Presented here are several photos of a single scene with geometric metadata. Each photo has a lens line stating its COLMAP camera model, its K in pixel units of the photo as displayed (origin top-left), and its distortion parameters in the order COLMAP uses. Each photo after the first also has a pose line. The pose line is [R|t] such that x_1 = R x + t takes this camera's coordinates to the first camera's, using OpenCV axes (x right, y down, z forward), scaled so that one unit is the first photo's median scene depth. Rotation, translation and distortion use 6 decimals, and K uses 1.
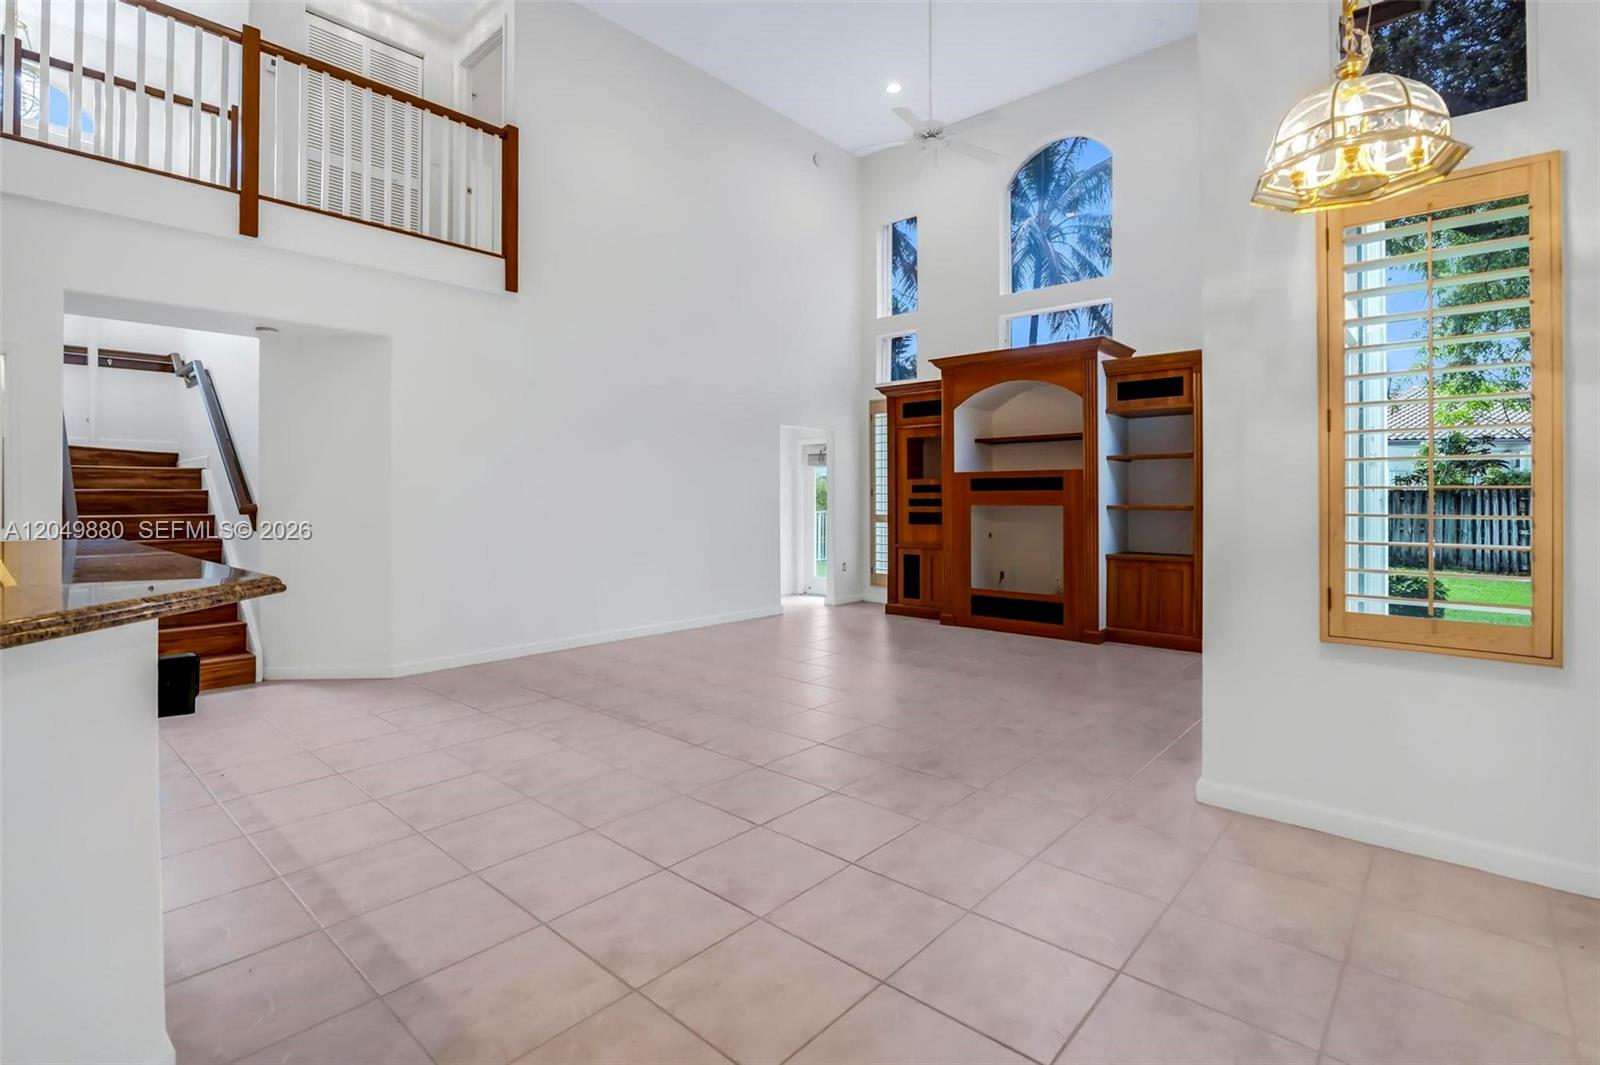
lens RADIAL K [[755.0, 0, 808.5], [0, 755.0, 494.0], [0, 0, 1]] dist [-0.021888, 0.001996]
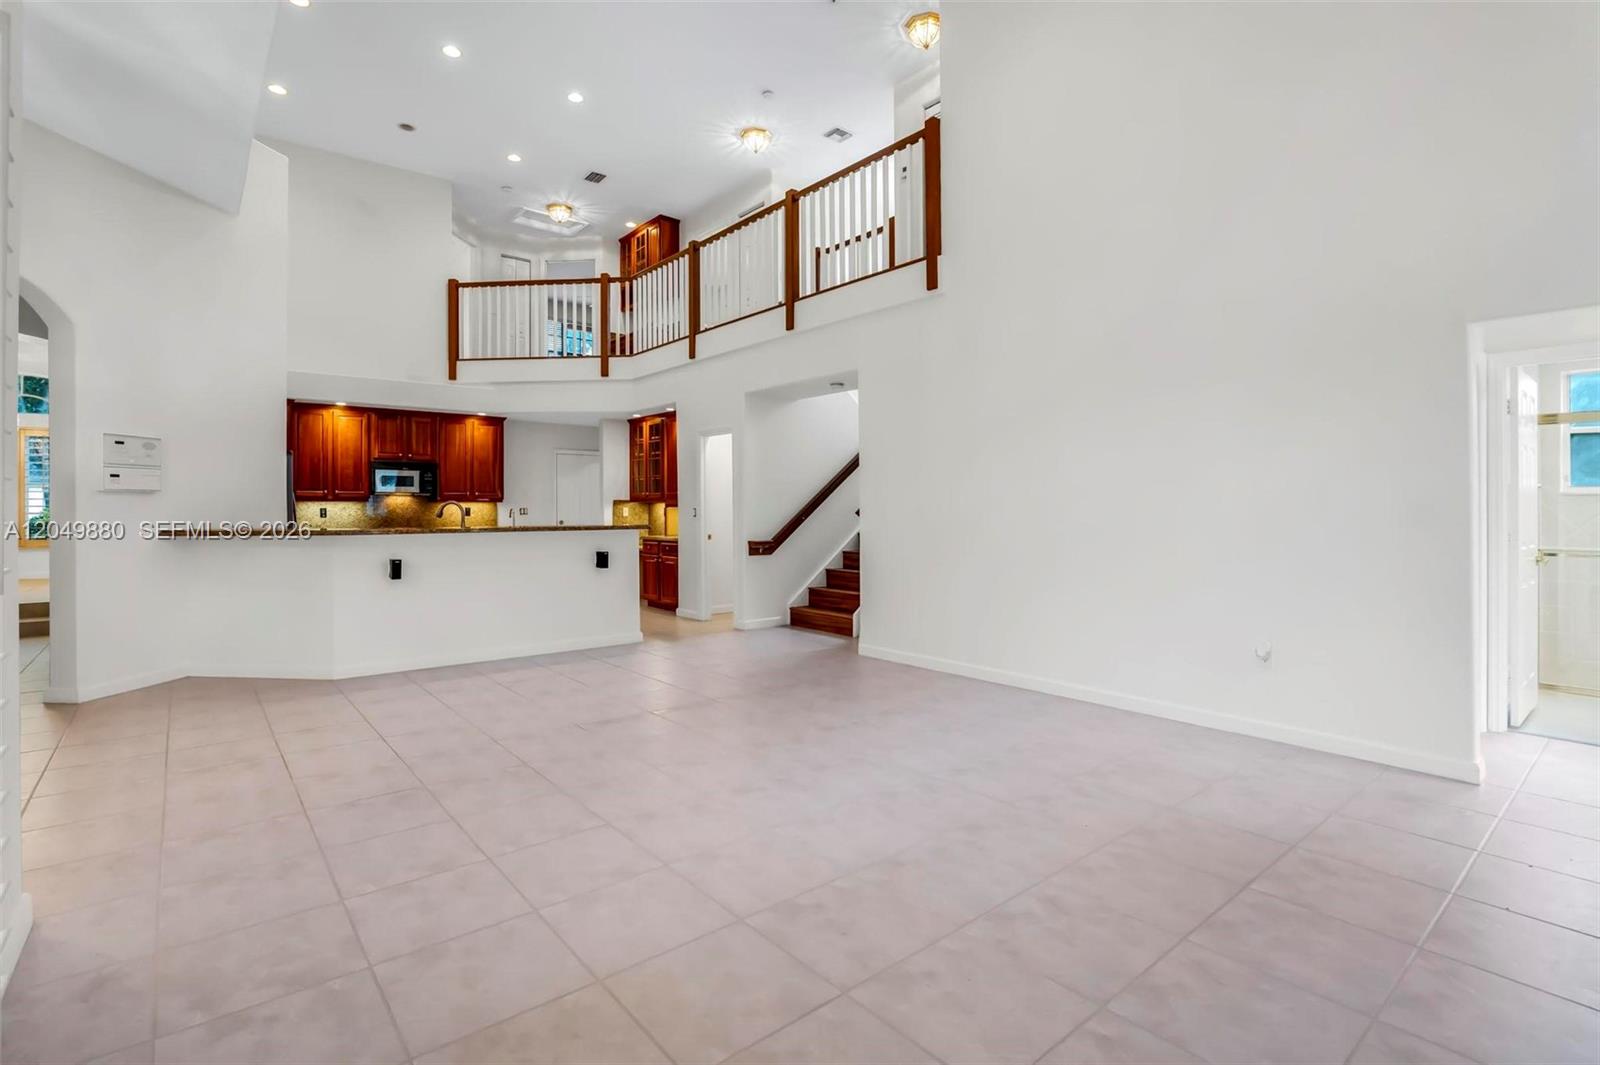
lens RADIAL K [[755.0, 0, 810.2], [0, 755.0, 512.0], [0, 0, 1]] dist [-0.021888, 0.001996]
pose [[-0.144856, 0.006665, -0.989430, 0.538936], [0.007709, 0.999955, 0.005608, 0.009376], [0.989423, -0.006815, -0.144901, 0.900205]]
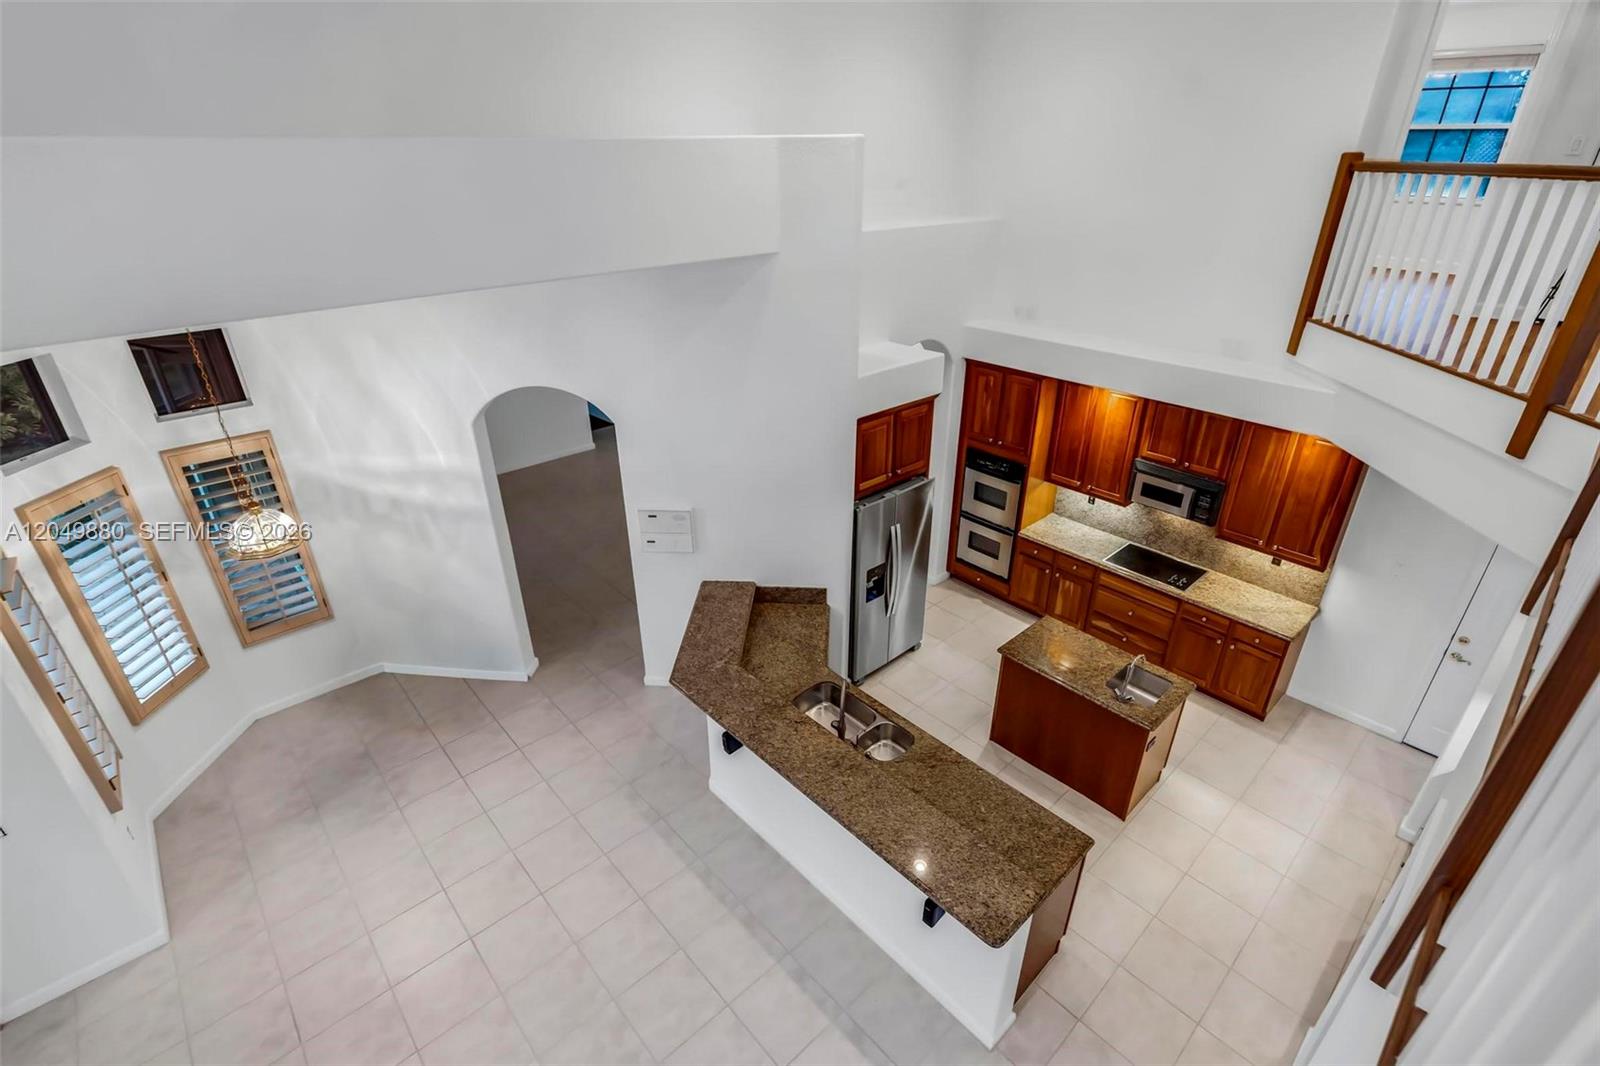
lens RADIAL K [[755.0, 0, 803.8], [0, 755.0, 534.7], [0, 0, 1]] dist [-0.021888, 0.001996]
pose [[-0.994342, -0.044122, 0.096632, -0.391754], [0.005103, 0.888772, 0.458320, -0.459782], [-0.106105, 0.456220, -0.883518, 0.868196]]
